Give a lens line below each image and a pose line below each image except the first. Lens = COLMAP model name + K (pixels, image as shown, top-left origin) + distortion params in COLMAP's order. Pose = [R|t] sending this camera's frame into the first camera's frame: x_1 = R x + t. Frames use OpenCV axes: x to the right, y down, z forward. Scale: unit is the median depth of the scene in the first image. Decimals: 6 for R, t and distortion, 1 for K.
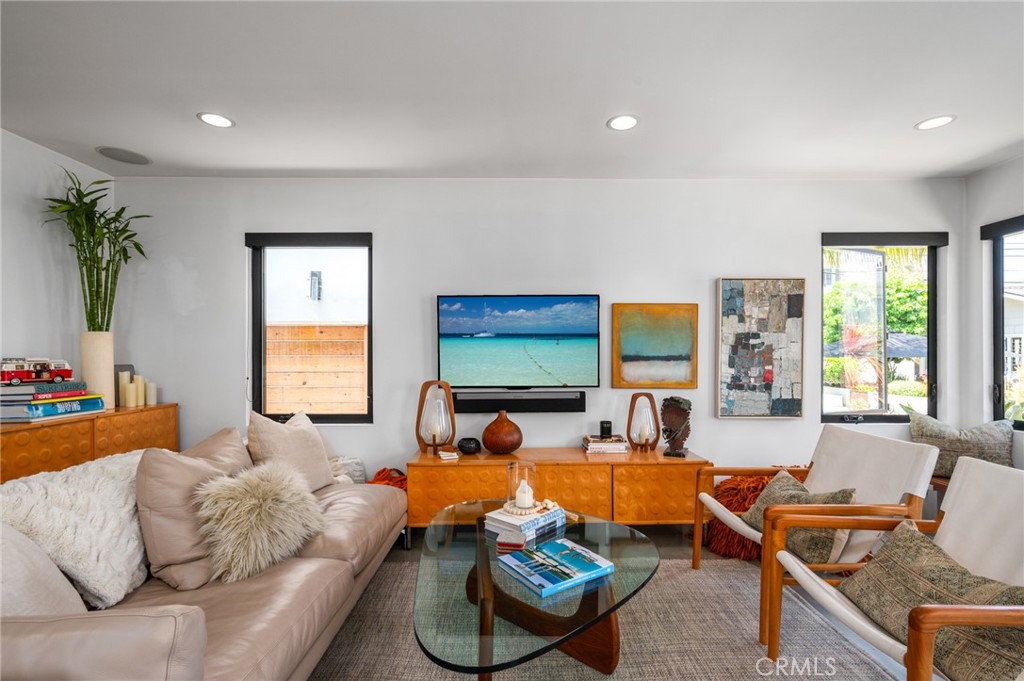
lens RADIAL K [[476.8, 0, 521.9], [0, 476.8, 347.3], [0, 0, 1]] dist [0.001850, 0.004210]
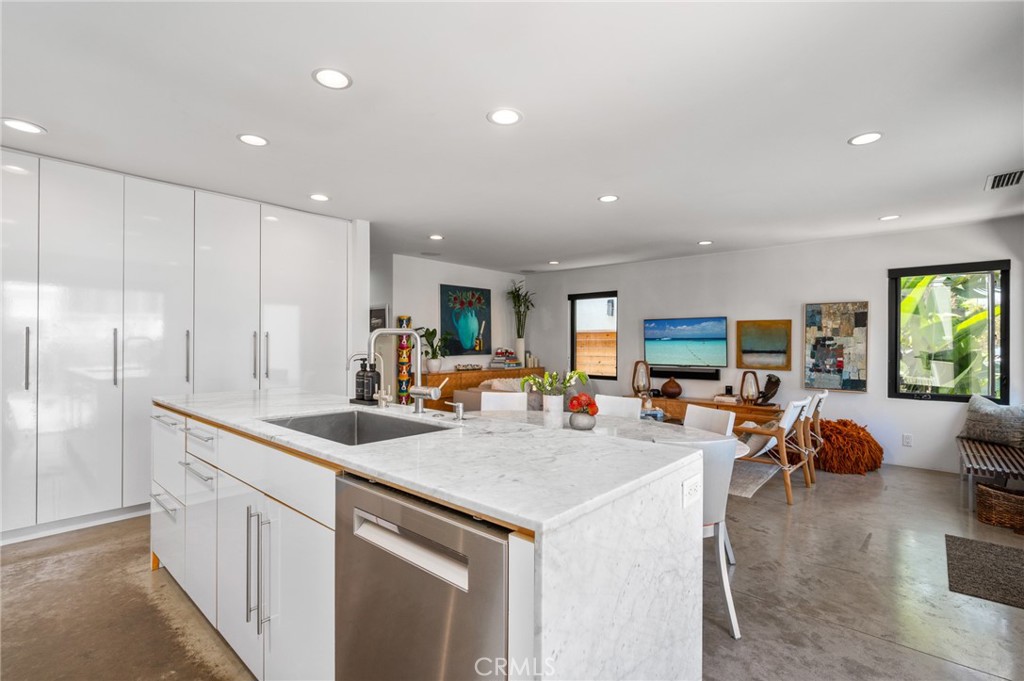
lens RADIAL K [[476.8, 0, 517.4], [0, 476.8, 347.2], [0, 0, 1]] dist [0.001850, 0.004210]
pose [[0.752933, 0.009948, -0.658022, 0.764539], [-0.000919, 0.999901, 0.014064, -0.018250], [0.658097, -0.009985, 0.752867, -0.907641]]
